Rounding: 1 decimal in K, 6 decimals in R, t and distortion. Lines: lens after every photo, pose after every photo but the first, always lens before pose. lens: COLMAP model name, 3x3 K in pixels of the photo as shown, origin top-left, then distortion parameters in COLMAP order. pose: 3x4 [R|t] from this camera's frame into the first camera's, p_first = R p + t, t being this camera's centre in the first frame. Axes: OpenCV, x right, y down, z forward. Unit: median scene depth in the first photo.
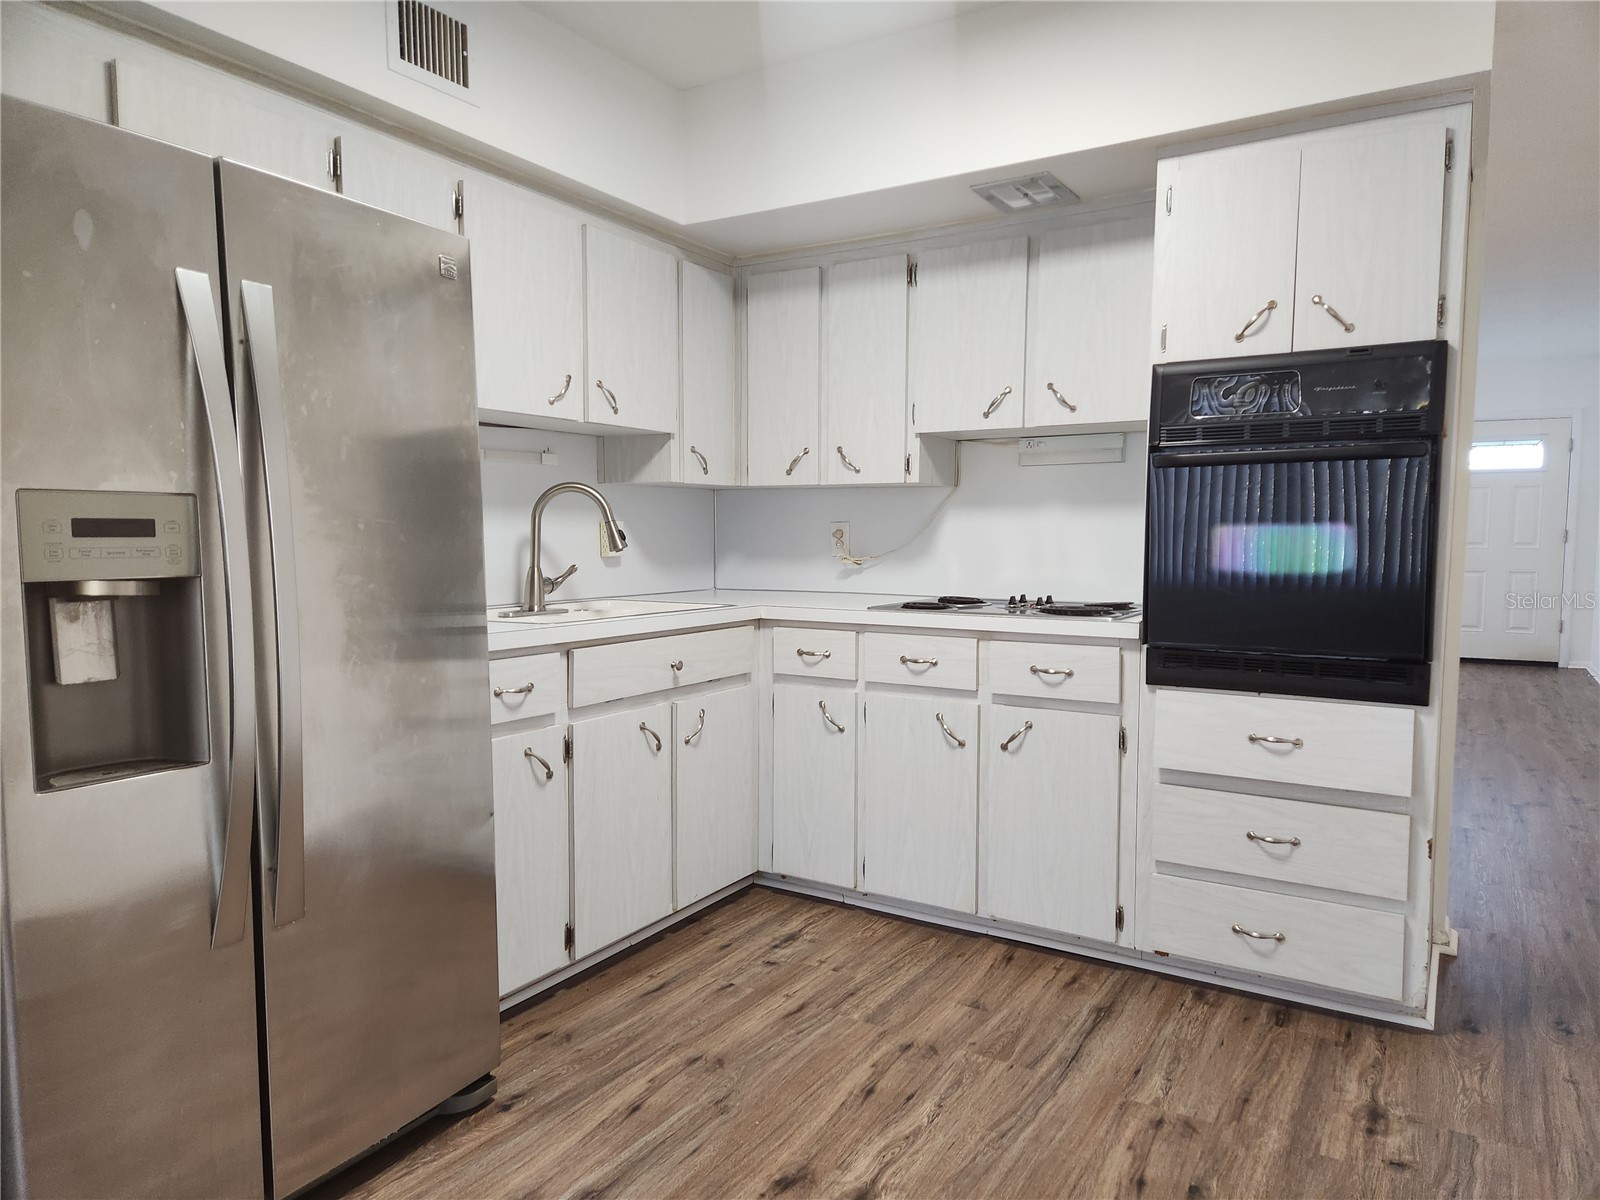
lens RADIAL K [[1060.3, 0, 802.4], [0, 1060.3, 608.9], [0, 0, 1]] dist [0.071684, -0.016044]
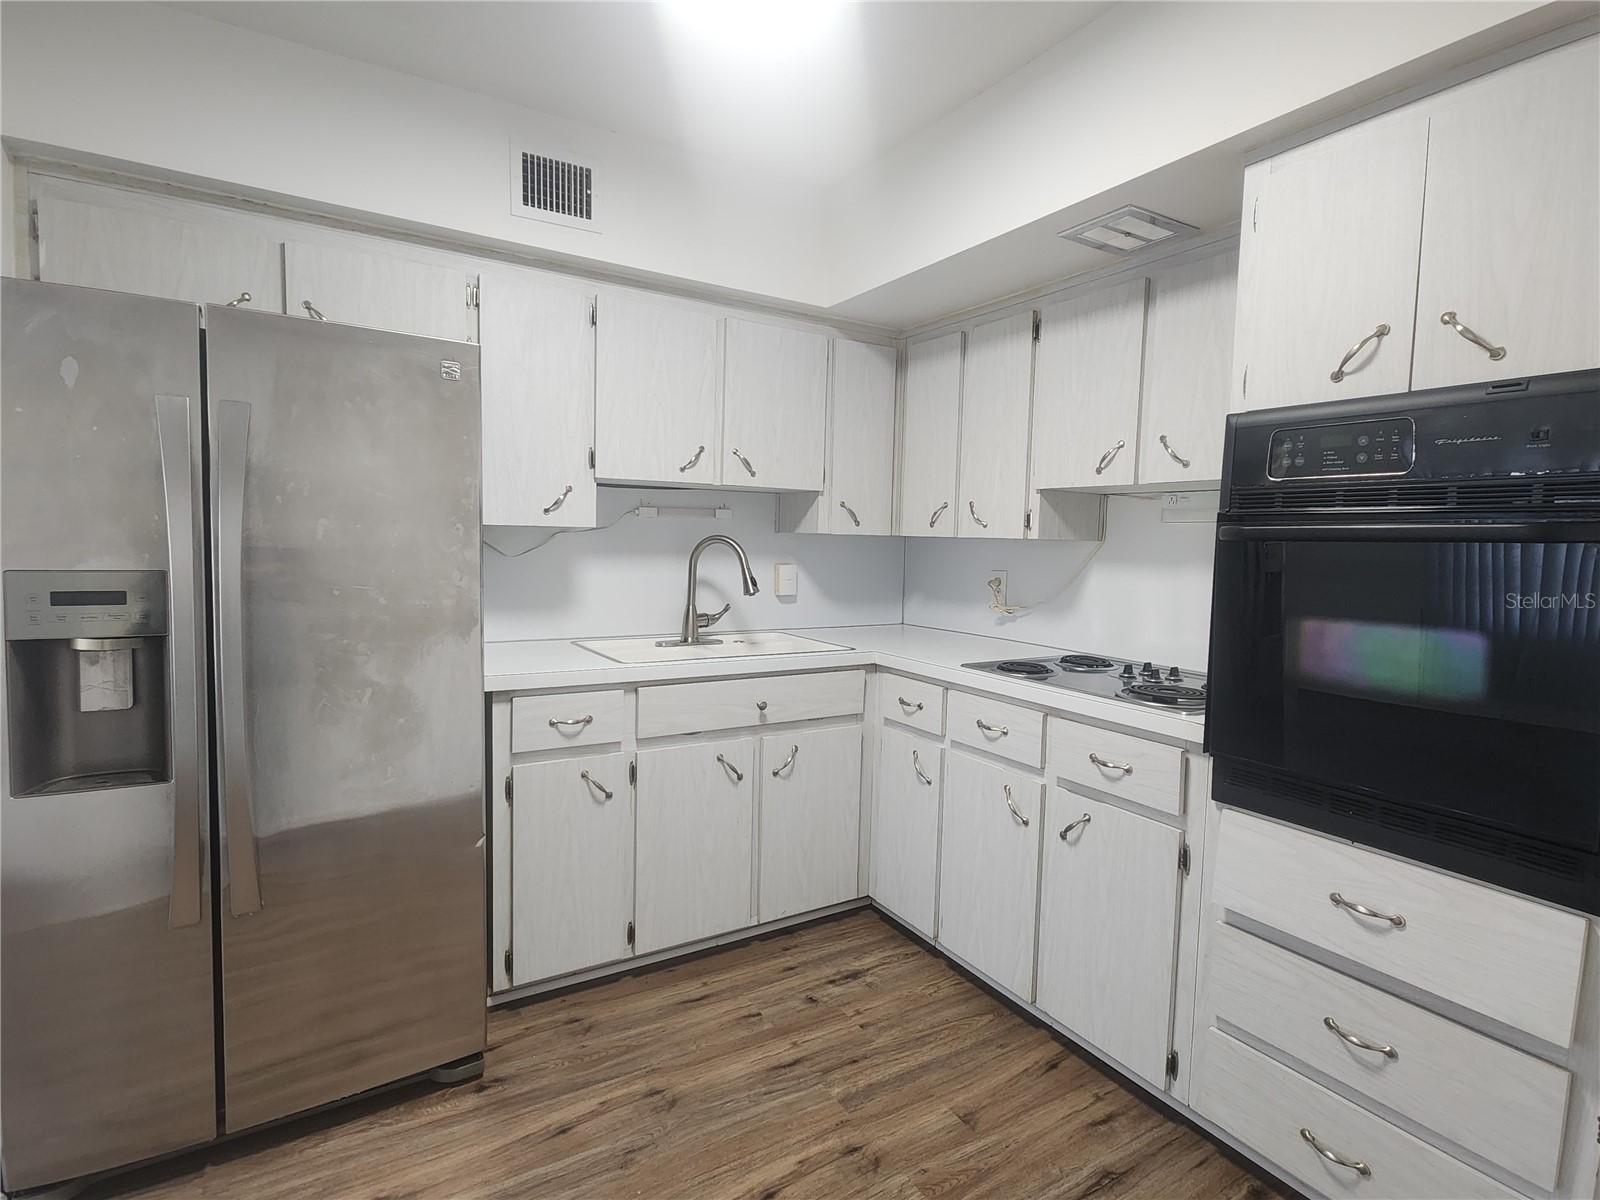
lens RADIAL K [[799.8, 0, 793.2], [0, 799.8, 595.3], [0, 0, 1]] dist [0.002263, 0.001362]
pose [[0.887726, 0.051580, -0.457474, 0.308240], [-0.055591, 0.998443, 0.004700, -0.072027], [0.457004, 0.021259, 0.889211, 0.296989]]
